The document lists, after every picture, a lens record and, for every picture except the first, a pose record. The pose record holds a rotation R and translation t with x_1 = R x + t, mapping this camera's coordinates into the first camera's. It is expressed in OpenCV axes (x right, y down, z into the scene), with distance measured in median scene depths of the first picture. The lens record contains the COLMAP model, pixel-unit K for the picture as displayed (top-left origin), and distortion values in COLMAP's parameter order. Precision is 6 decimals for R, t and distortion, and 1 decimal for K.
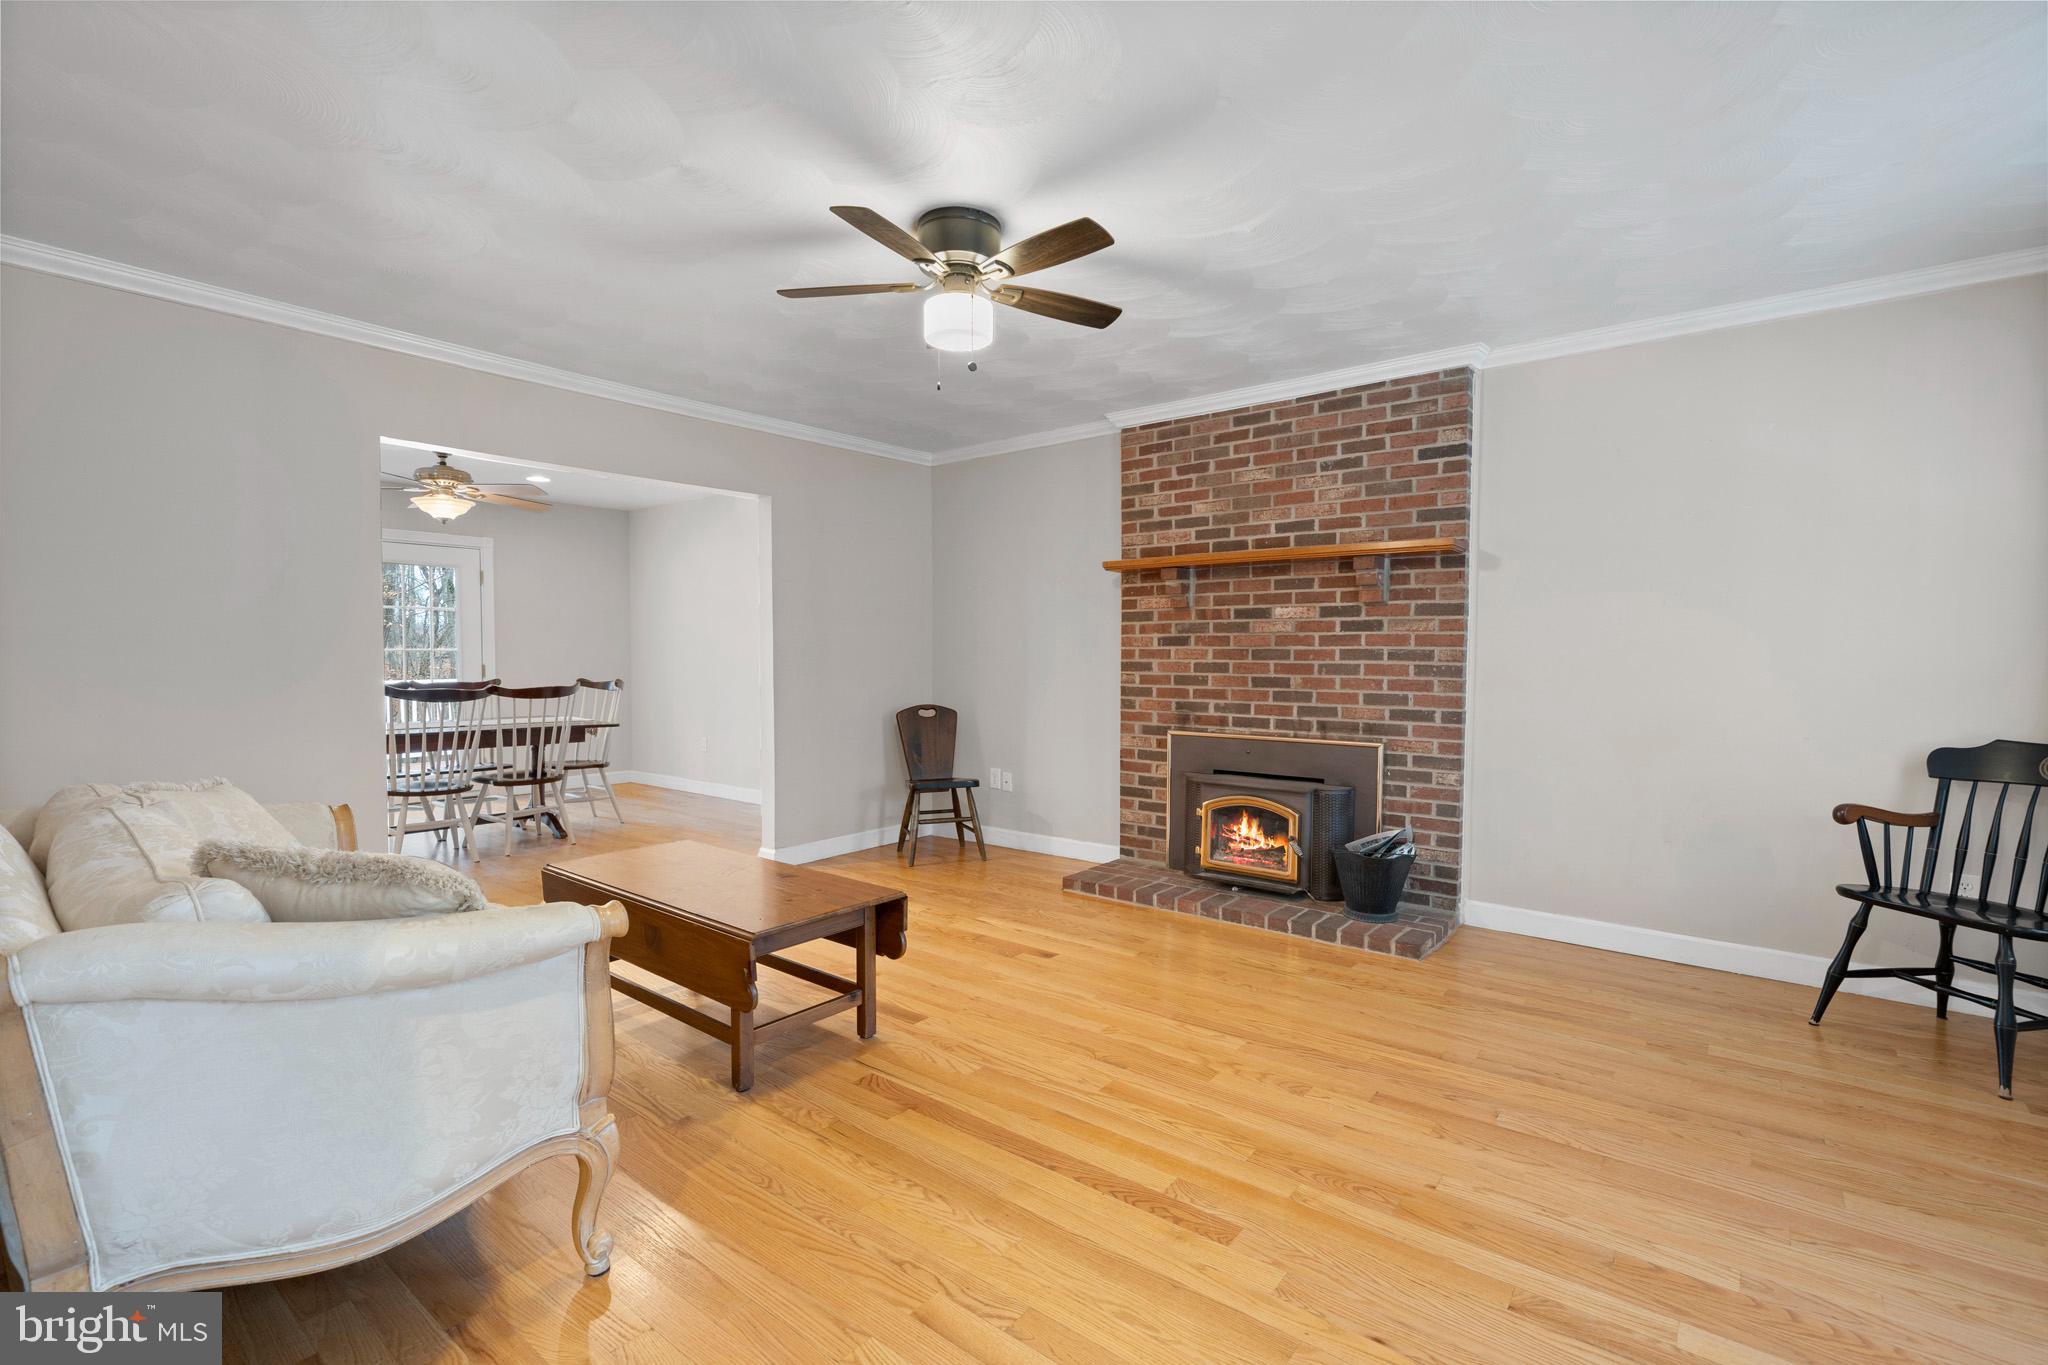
lens RADIAL K [[923.6, 0, 1024.0], [0, 923.6, 682.5], [0, 0, 1]] dist [-0.000454, -0.000140]
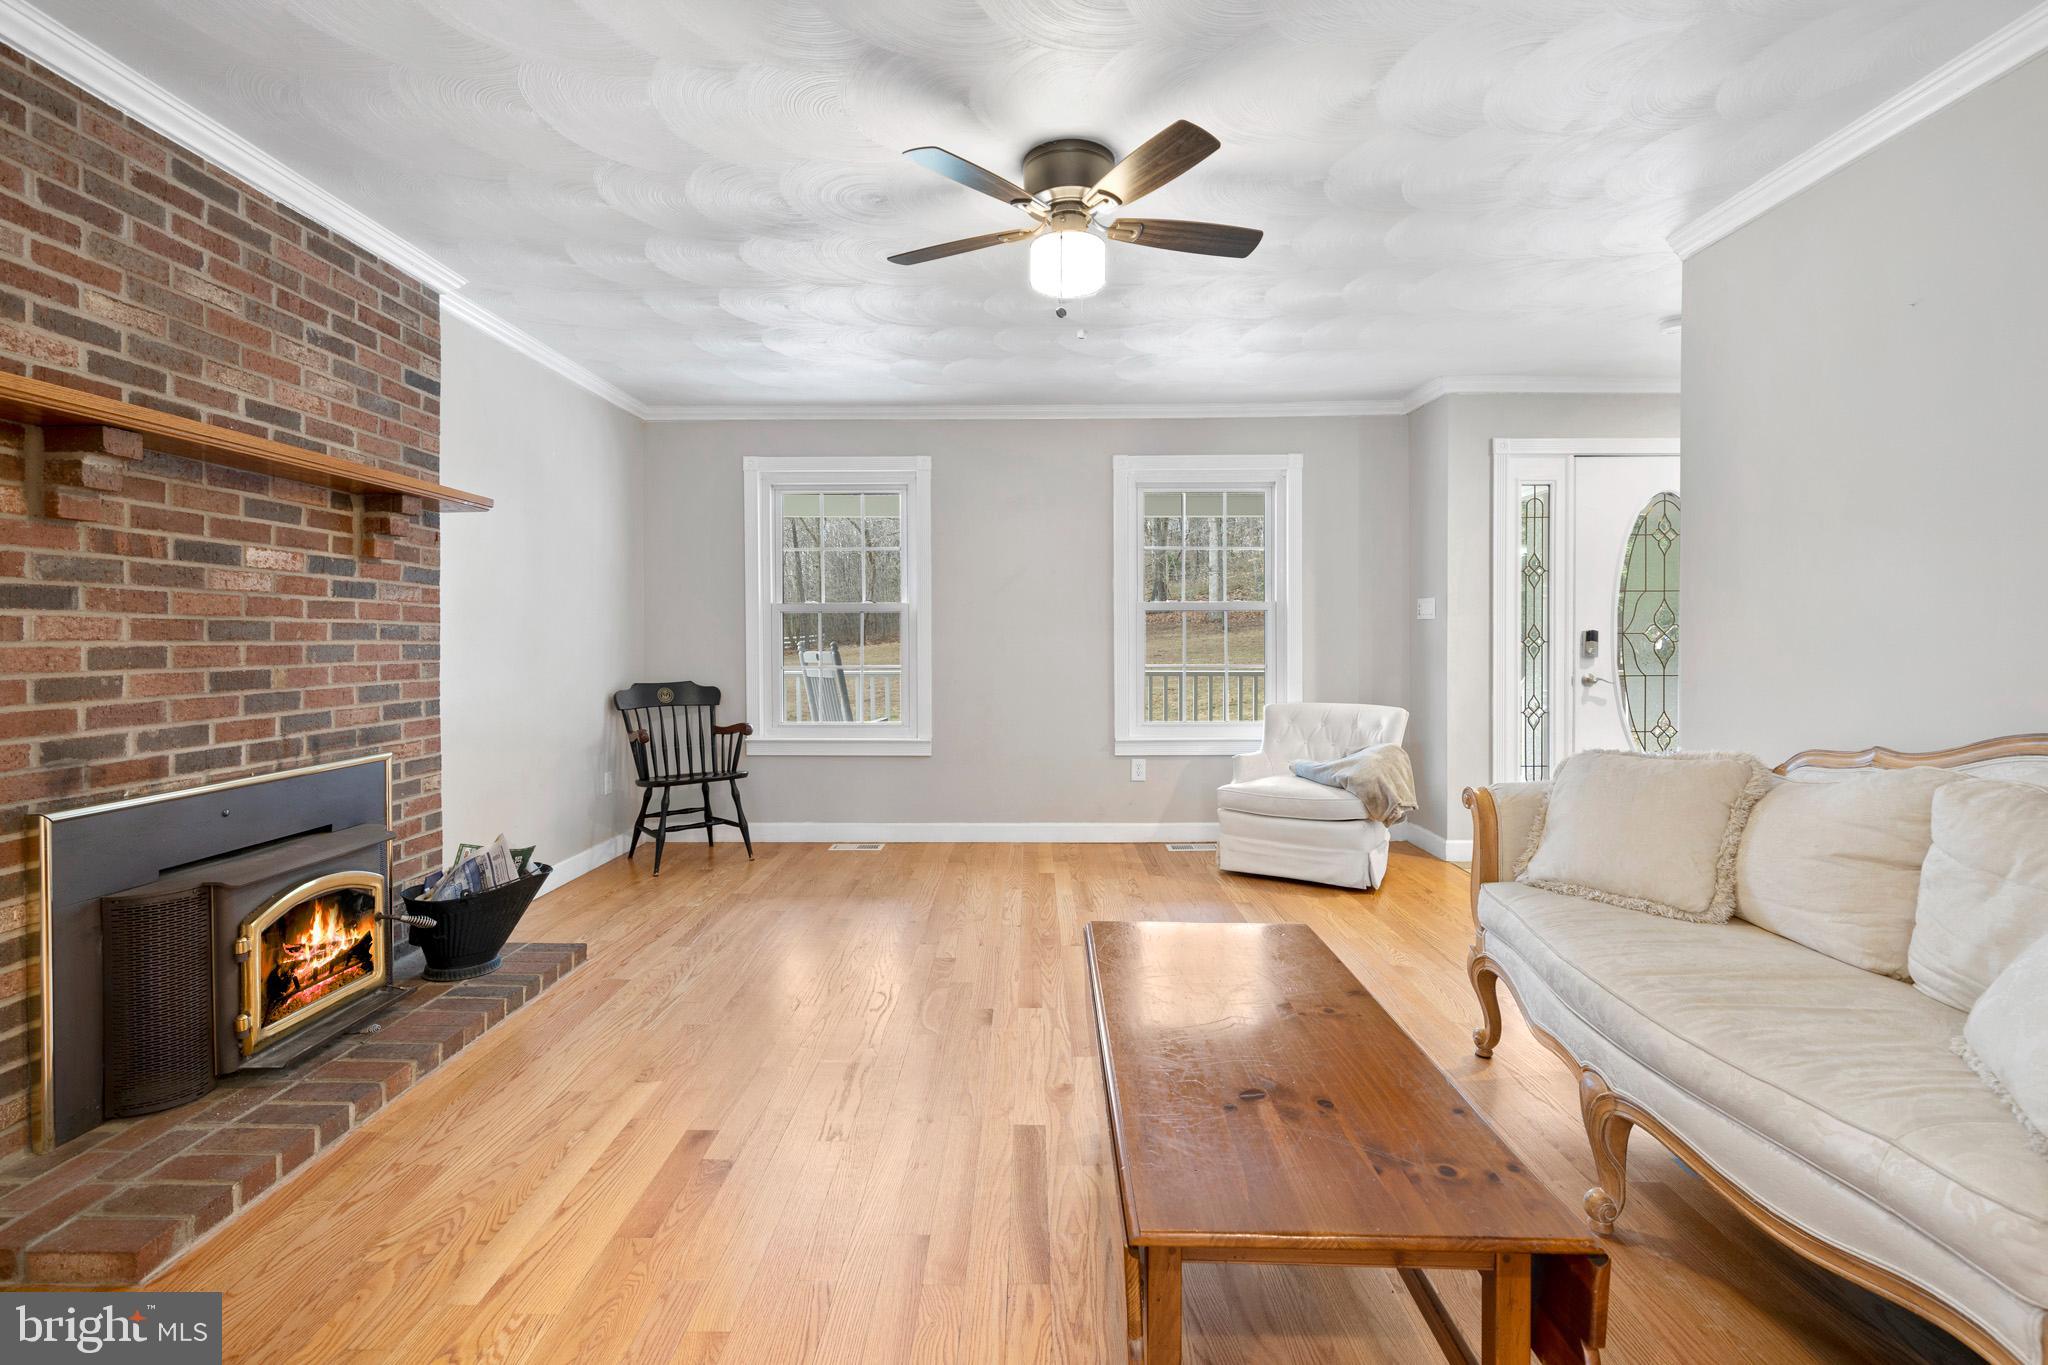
lens RADIAL K [[957.0, 0, 1016.6], [0, 957.0, 646.5], [0, 0, 1]] dist [0.000137, 0.000493]
pose [[-0.611028, -0.007824, 0.791570, -0.483717], [0.026695, 0.999179, 0.030482, -0.026361], [-0.791159, 0.039757, -0.610318, 0.999780]]
